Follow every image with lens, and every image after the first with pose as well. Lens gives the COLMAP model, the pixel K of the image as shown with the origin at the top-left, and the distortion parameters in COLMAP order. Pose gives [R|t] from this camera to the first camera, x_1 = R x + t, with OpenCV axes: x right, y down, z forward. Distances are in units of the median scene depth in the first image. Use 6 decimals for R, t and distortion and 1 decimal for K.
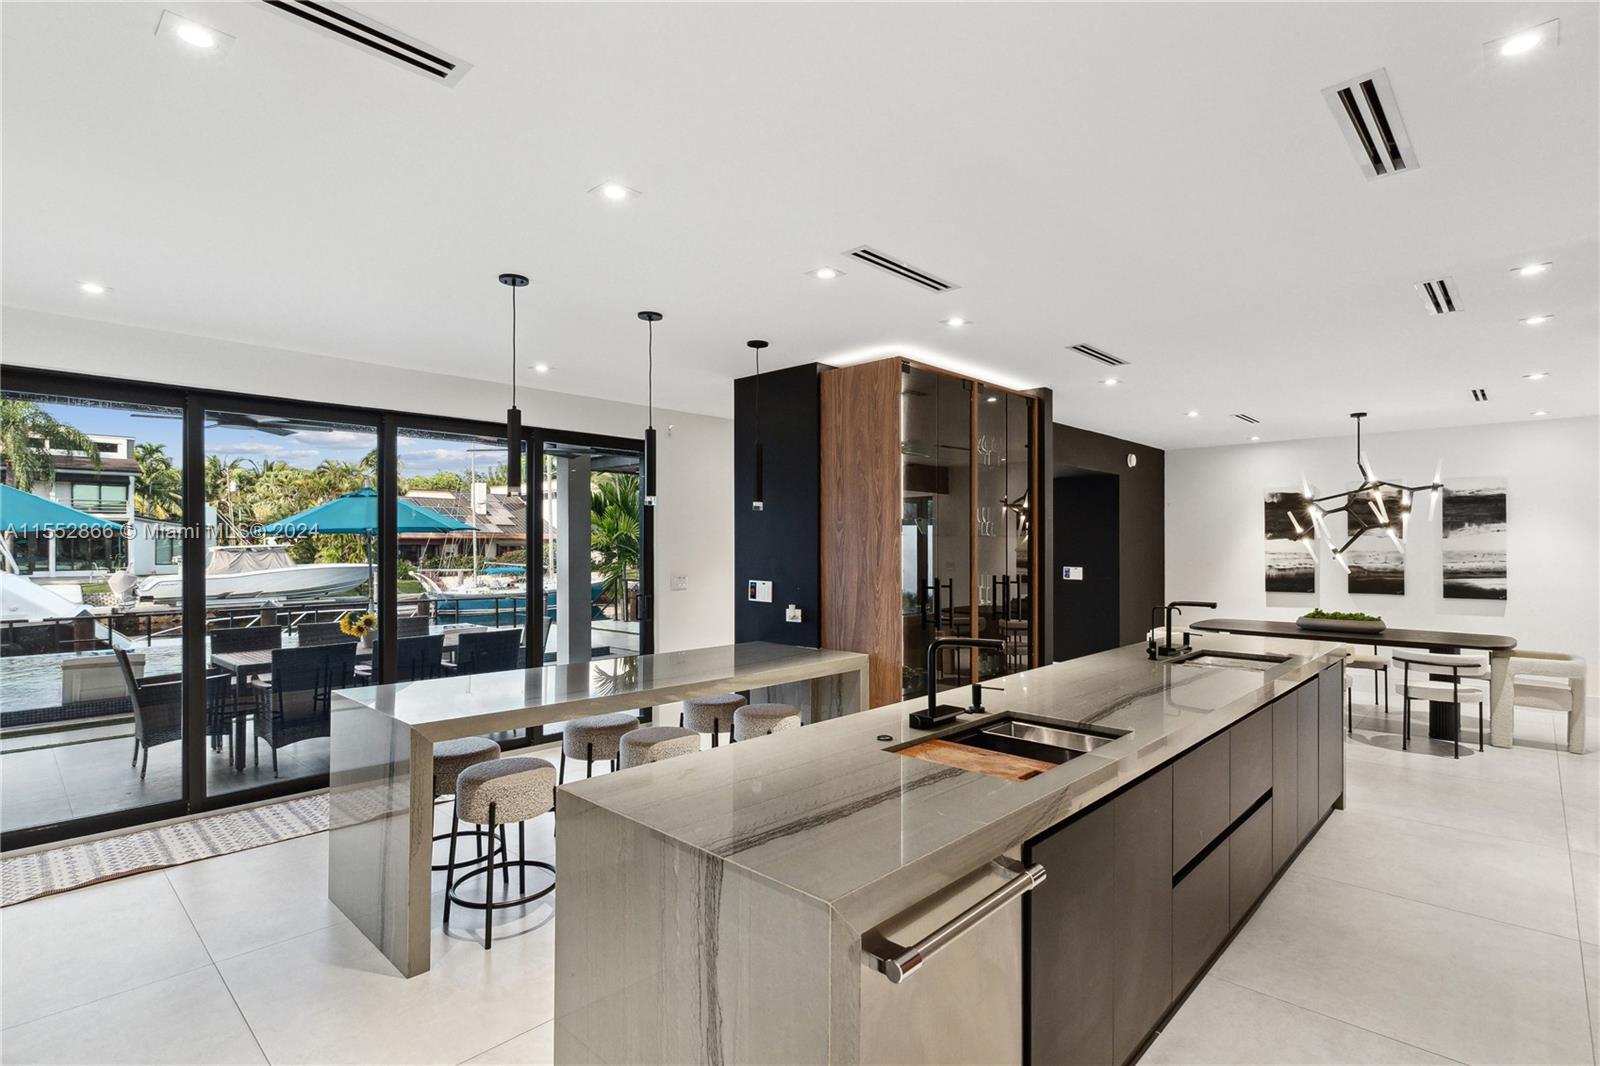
lens RADIAL K [[772.8, 0, 806.6], [0, 772.8, 539.7], [0, 0, 1]] dist [0.001574, 0.000321]
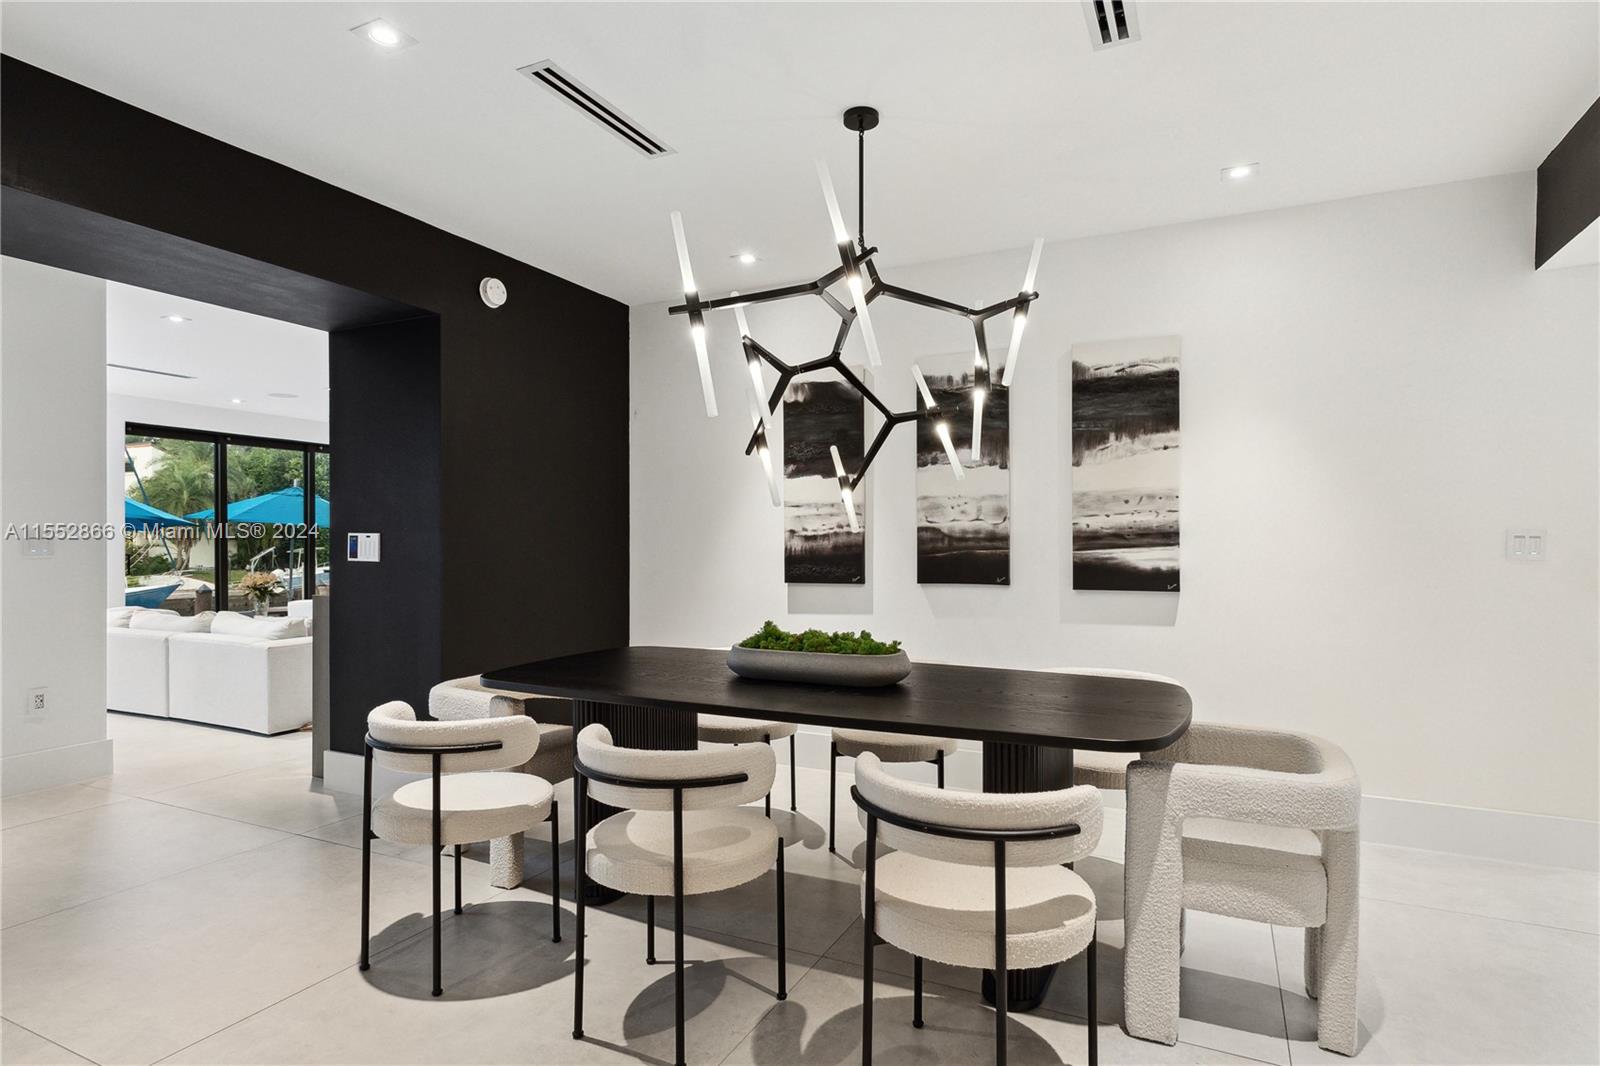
lens RADIAL K [[862.7, 0, 795.9], [0, 862.7, 538.7], [0, 0, 1]] dist [0.006875, -0.000516]
pose [[0.955660, 0.001743, 0.294466, 0.451890], [-0.002225, 0.999997, 0.001304, 0.039078], [-0.294462, -0.001901, 0.955661, 0.485420]]
